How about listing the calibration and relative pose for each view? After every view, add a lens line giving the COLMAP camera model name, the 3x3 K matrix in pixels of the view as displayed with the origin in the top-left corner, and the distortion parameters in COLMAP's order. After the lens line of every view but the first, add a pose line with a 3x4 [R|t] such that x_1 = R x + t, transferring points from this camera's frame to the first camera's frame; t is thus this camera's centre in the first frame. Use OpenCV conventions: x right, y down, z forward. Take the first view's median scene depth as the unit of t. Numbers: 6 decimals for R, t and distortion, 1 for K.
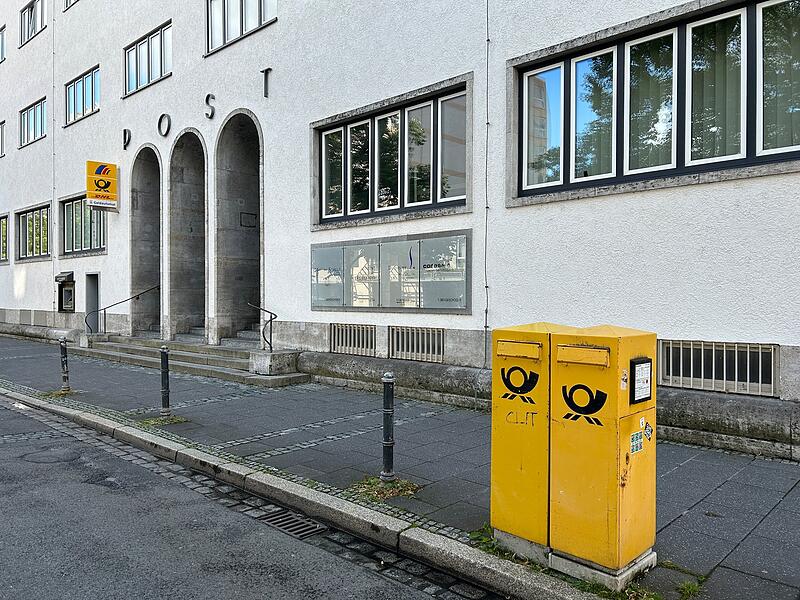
lens RADIAL K [[605.6, 0, 400.0], [0, 605.6, 300.0], [0, 0, 1]] dist [0.082903, -0.128543]
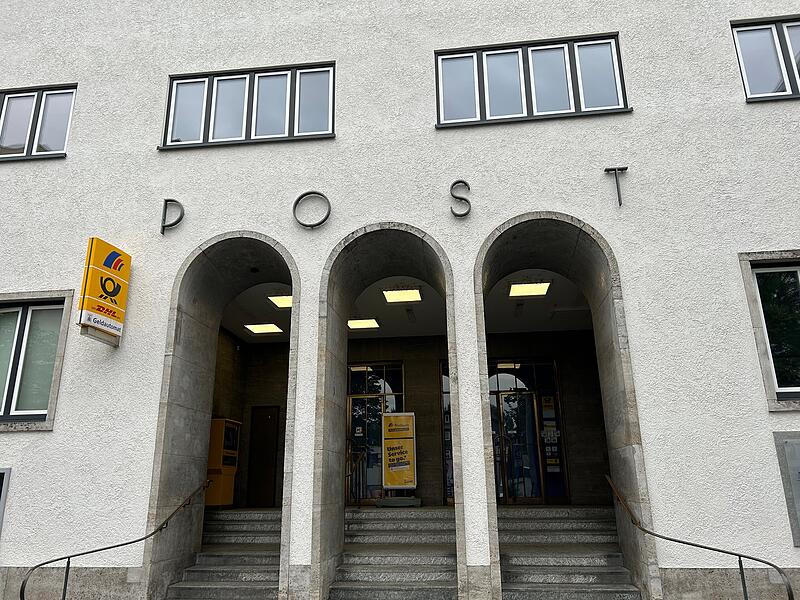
lens RADIAL K [[605.6, 0, 400.0], [0, 605.6, 300.0], [0, 0, 1]] dist [0.082903, -0.128543]
pose [[0.816432, 0.167886, 0.552498, -0.571733], [0.012140, 0.951600, -0.307098, -0.022328], [-0.577314, 0.257432, 0.774879, 0.482218]]
